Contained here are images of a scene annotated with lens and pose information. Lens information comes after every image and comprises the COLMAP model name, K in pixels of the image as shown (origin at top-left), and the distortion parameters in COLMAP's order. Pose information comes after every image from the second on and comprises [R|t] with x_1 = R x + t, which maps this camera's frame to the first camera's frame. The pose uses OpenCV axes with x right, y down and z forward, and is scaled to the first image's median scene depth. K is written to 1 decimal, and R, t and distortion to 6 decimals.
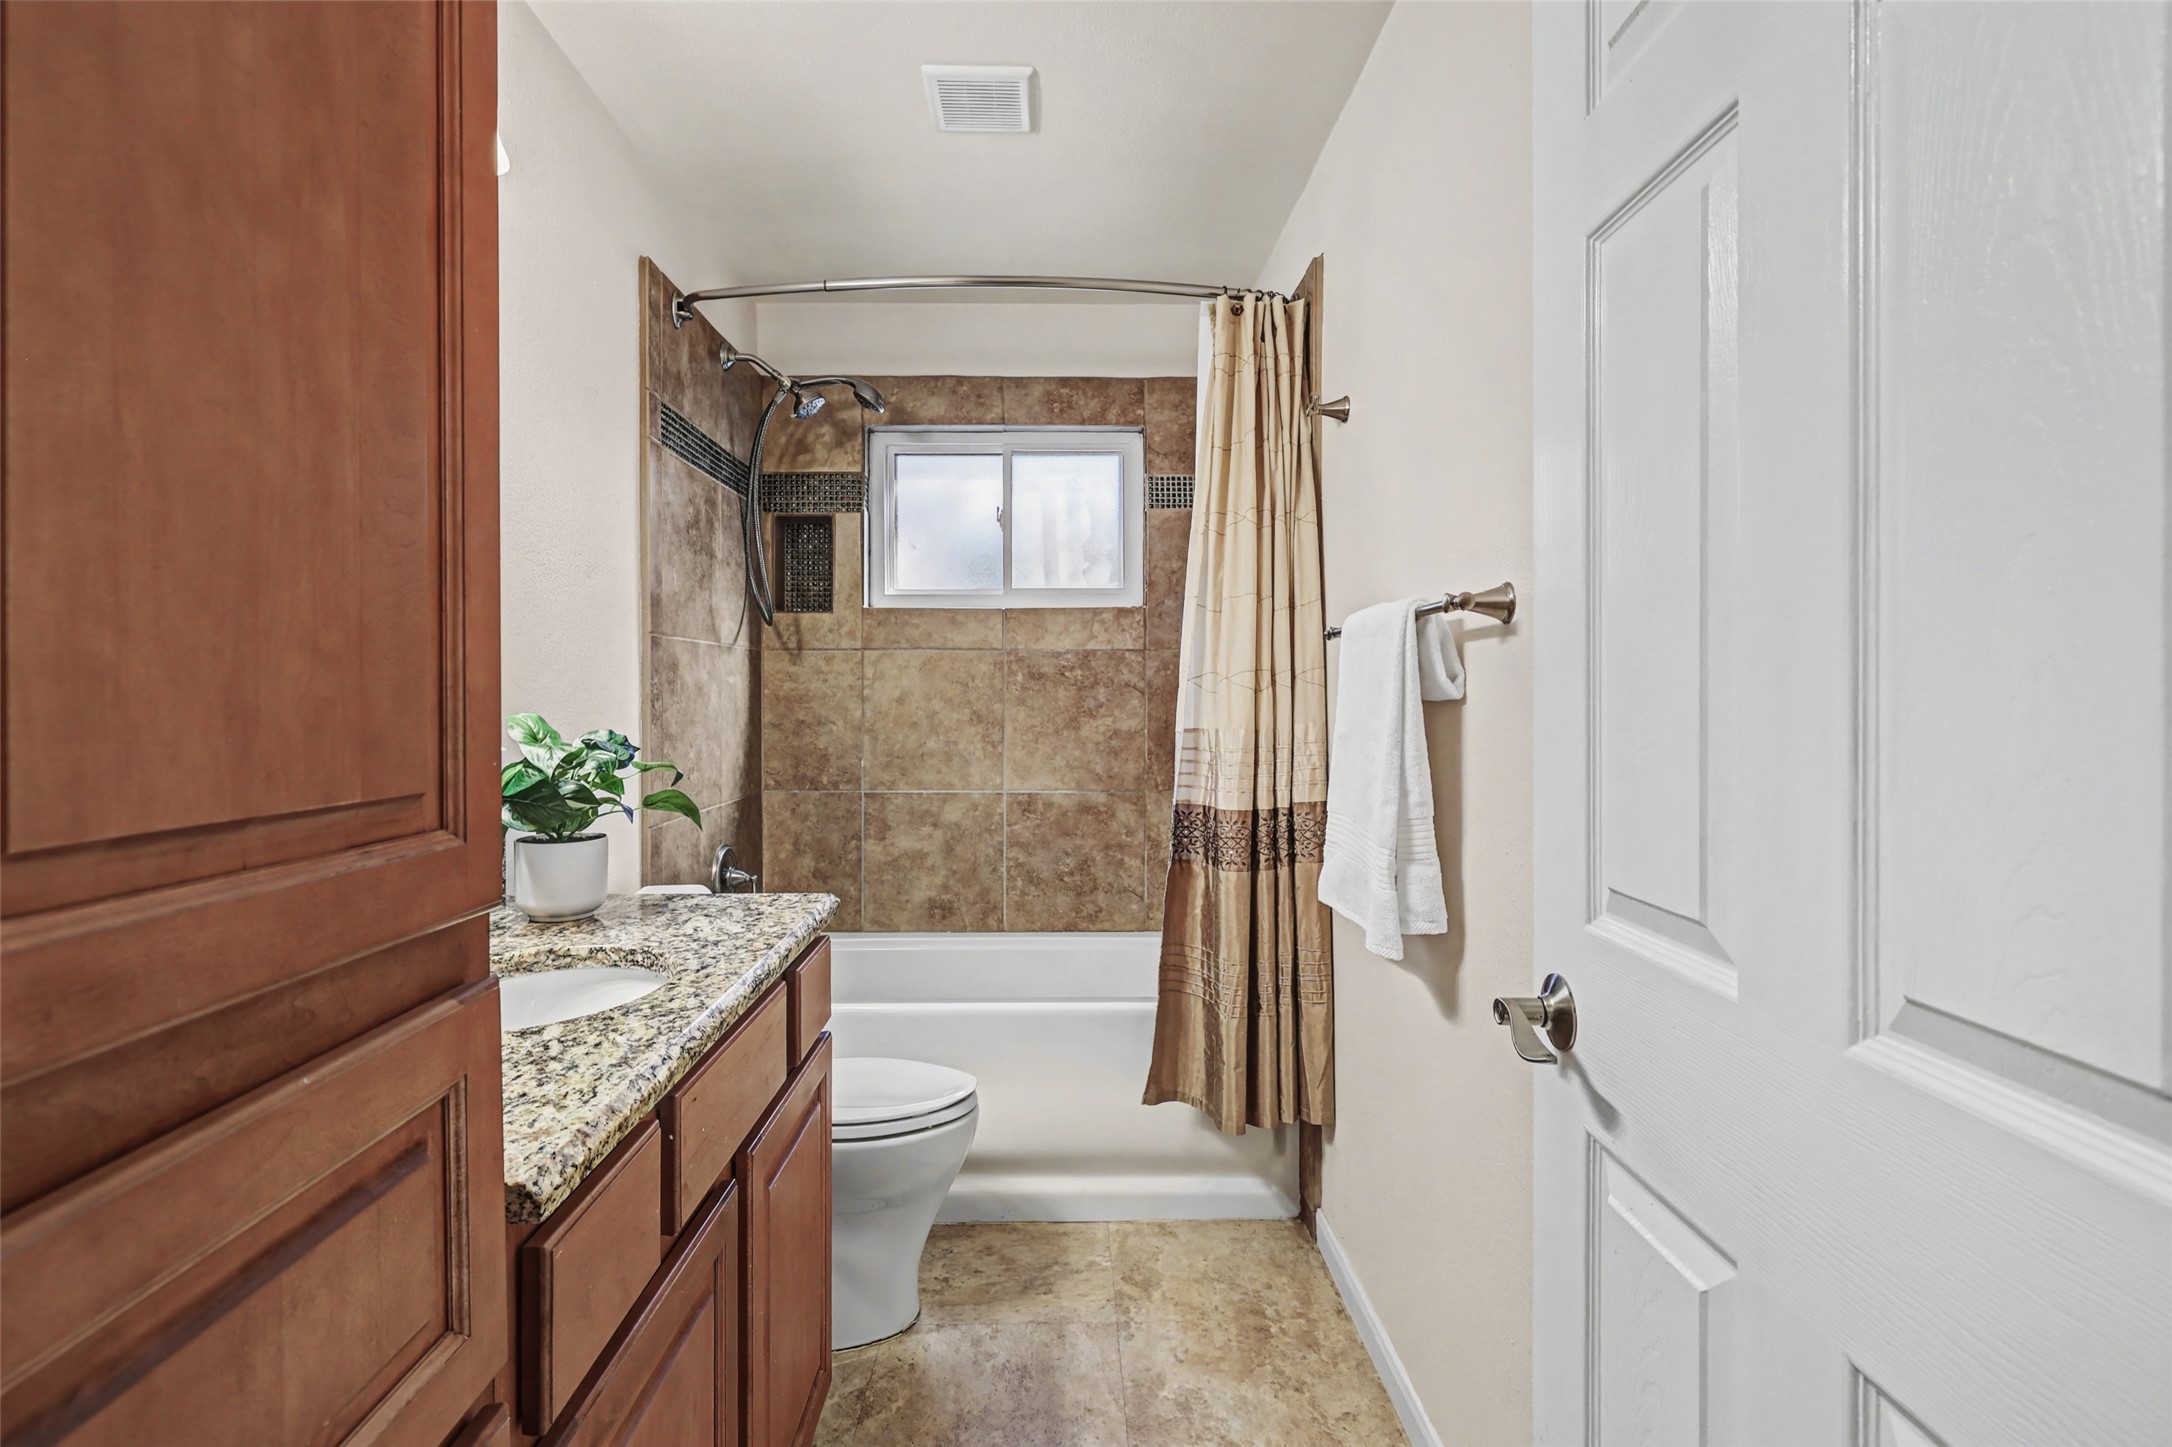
lens RADIAL K [[985.6, 0, 1079.8], [0, 985.6, 707.8], [0, 0, 1]] dist [0.001443, 0.000506]
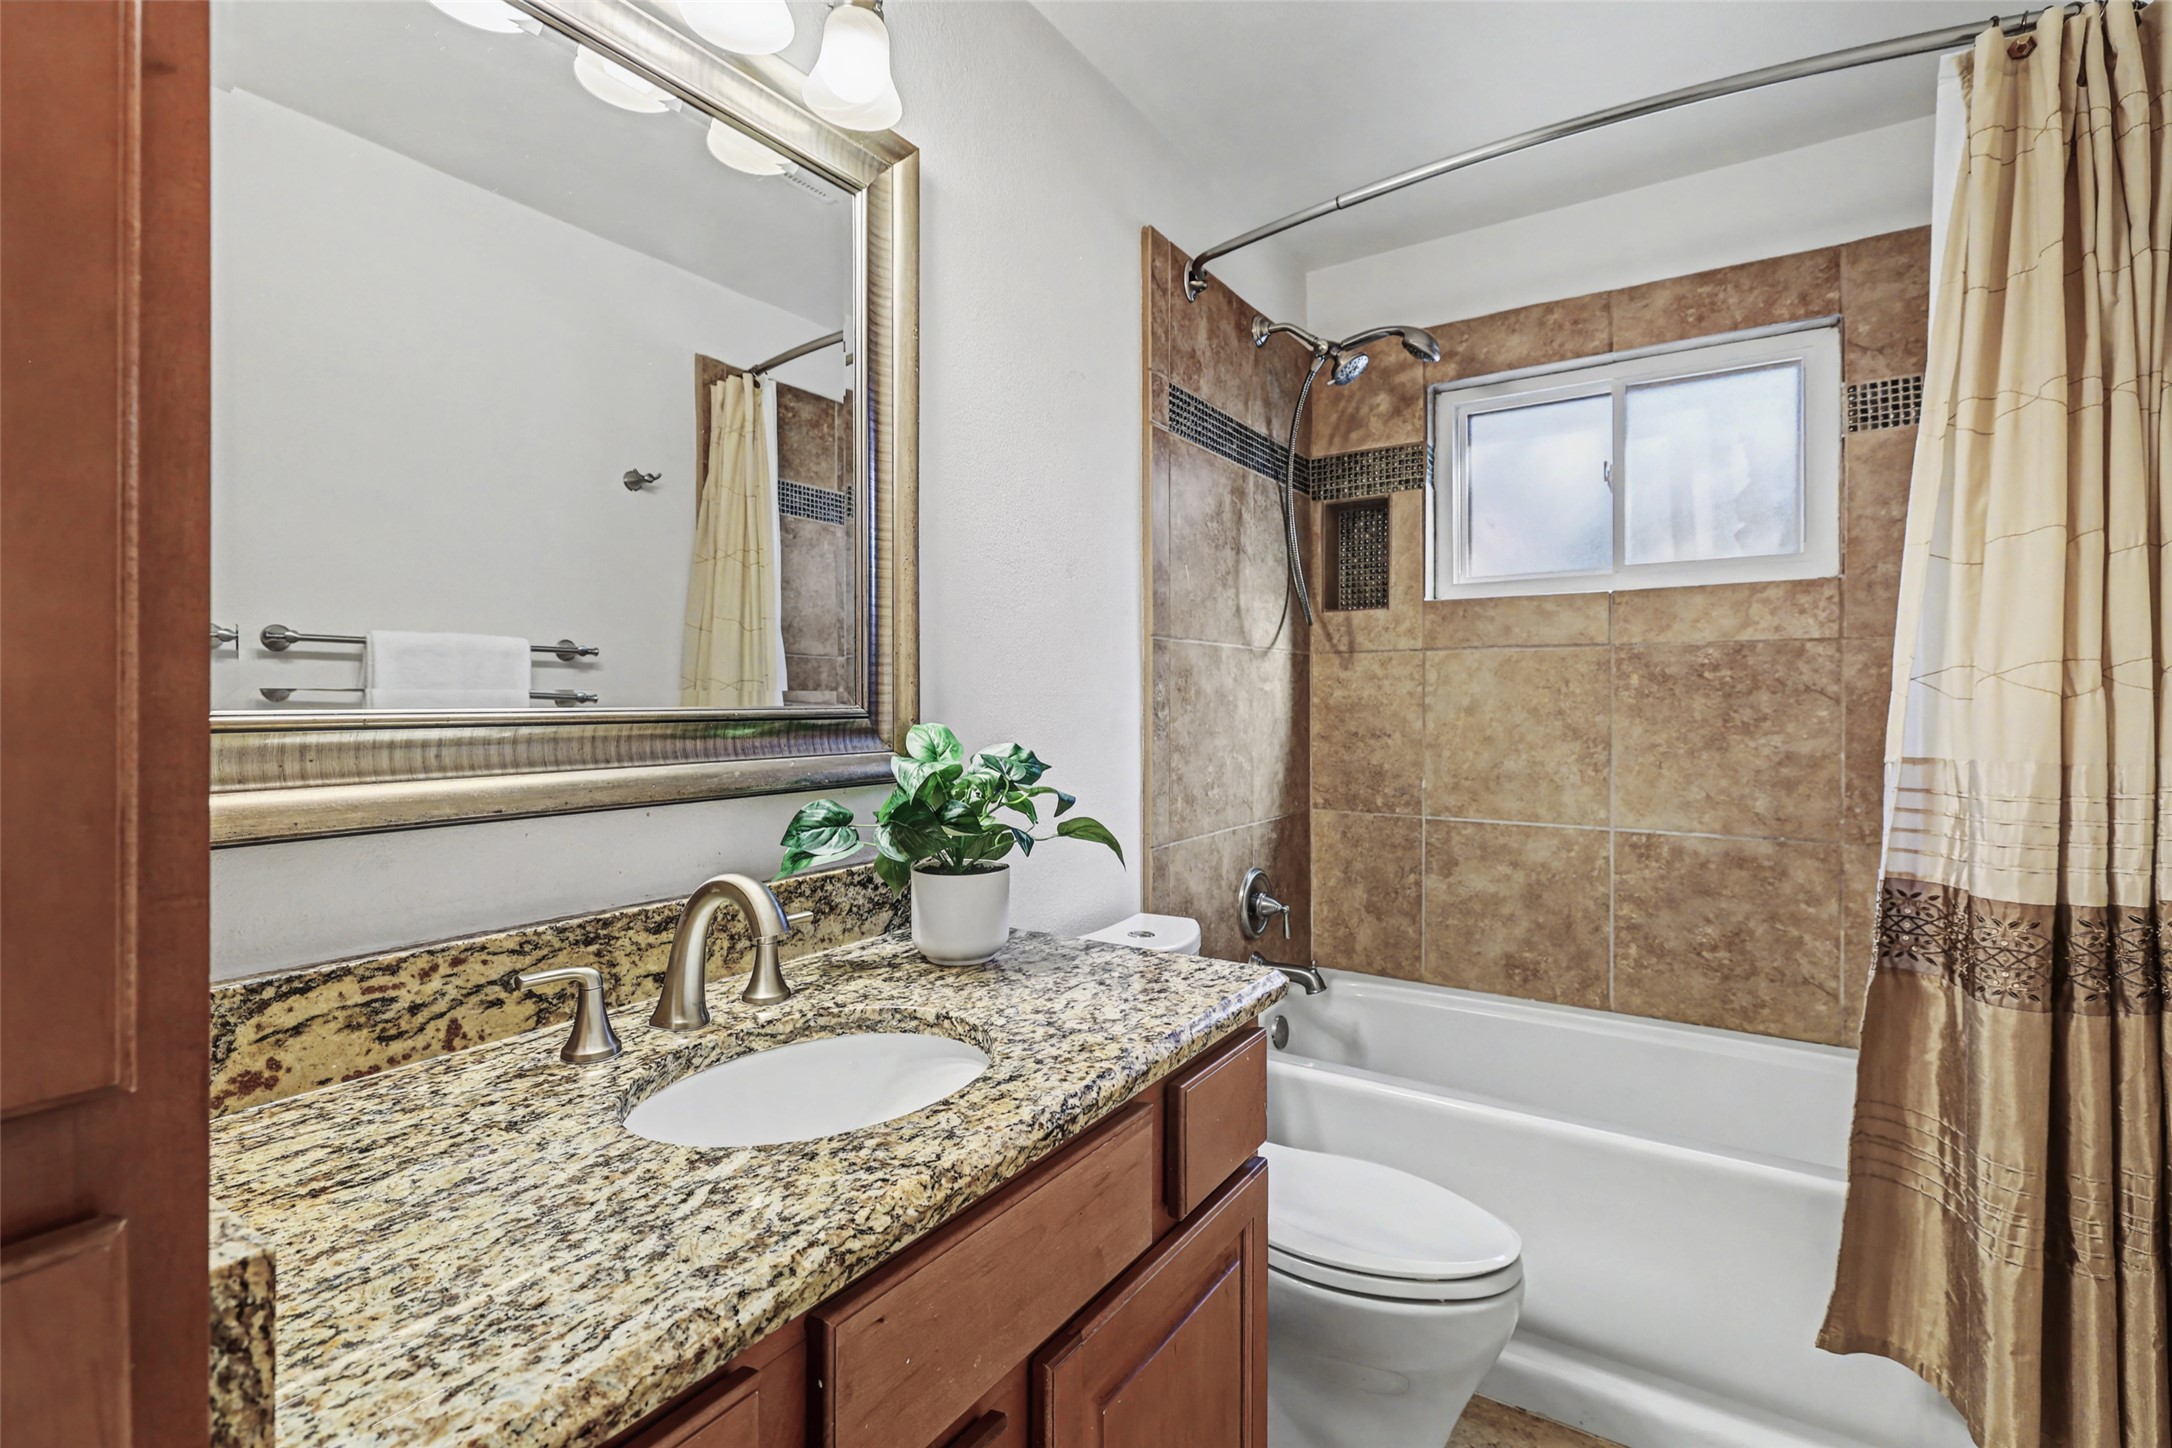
lens RADIAL K [[985.6, 0, 1097.7], [0, 985.6, 708.3], [0, 0, 1]] dist [0.001443, 0.000506]
pose [[0.827304, 0.002928, -0.561747, 0.031183], [-0.007886, 0.999948, -0.006401, -0.001467], [0.561699, 0.009726, 0.827284, 0.179561]]
